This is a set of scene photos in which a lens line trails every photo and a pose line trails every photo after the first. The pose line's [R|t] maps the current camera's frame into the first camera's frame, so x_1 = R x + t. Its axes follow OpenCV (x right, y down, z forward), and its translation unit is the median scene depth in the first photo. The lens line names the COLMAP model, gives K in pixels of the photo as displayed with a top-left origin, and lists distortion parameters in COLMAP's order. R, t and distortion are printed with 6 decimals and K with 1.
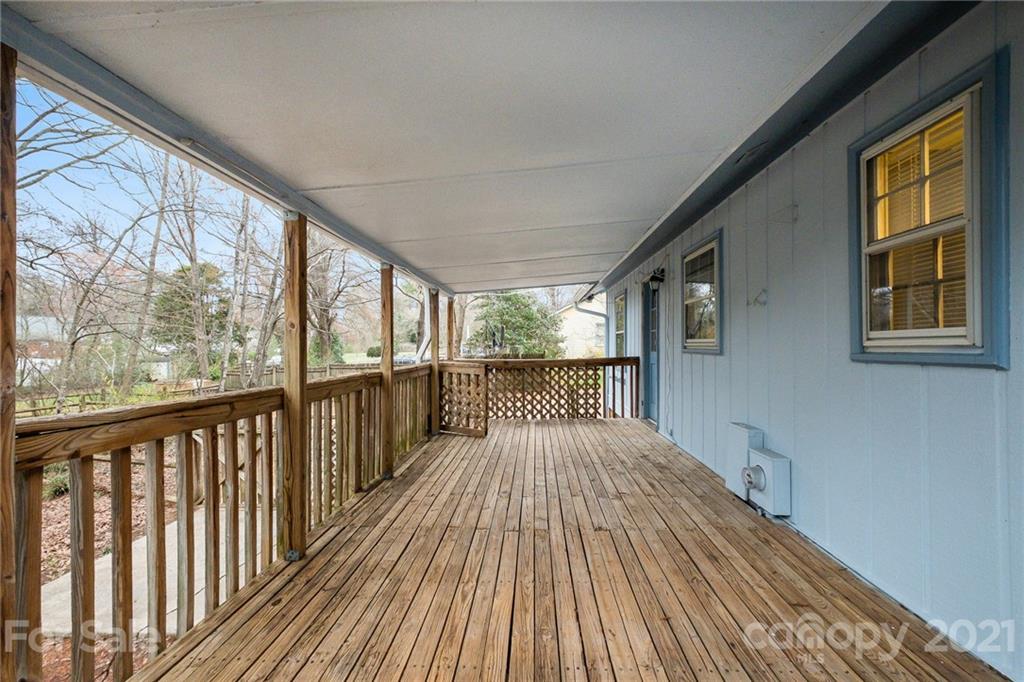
lens RADIAL K [[440.8, 0, 506.4], [0, 440.8, 341.3], [0, 0, 1]] dist [0.000417, 0.000280]
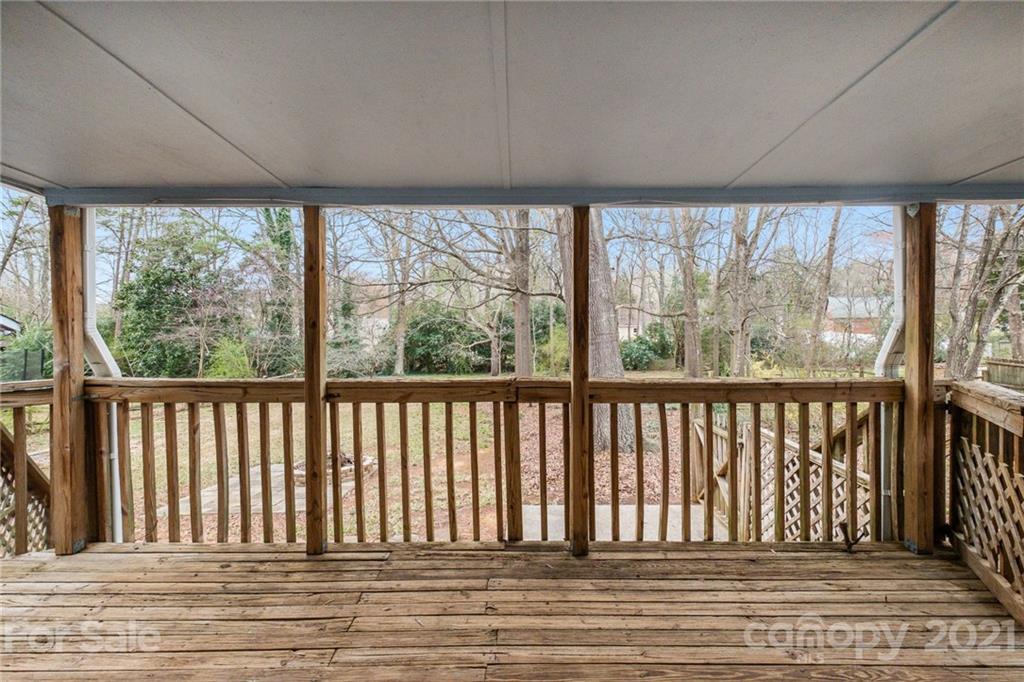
lens RADIAL K [[440.8, 0, 508.4], [0, 440.8, 337.2], [0, 0, 1]] dist [0.000417, 0.000280]
pose [[0.063747, 0.034027, -0.997386, 0.437374], [0.016353, 0.999249, 0.035136, -0.021899], [0.997832, -0.018550, 0.063143, 1.120055]]
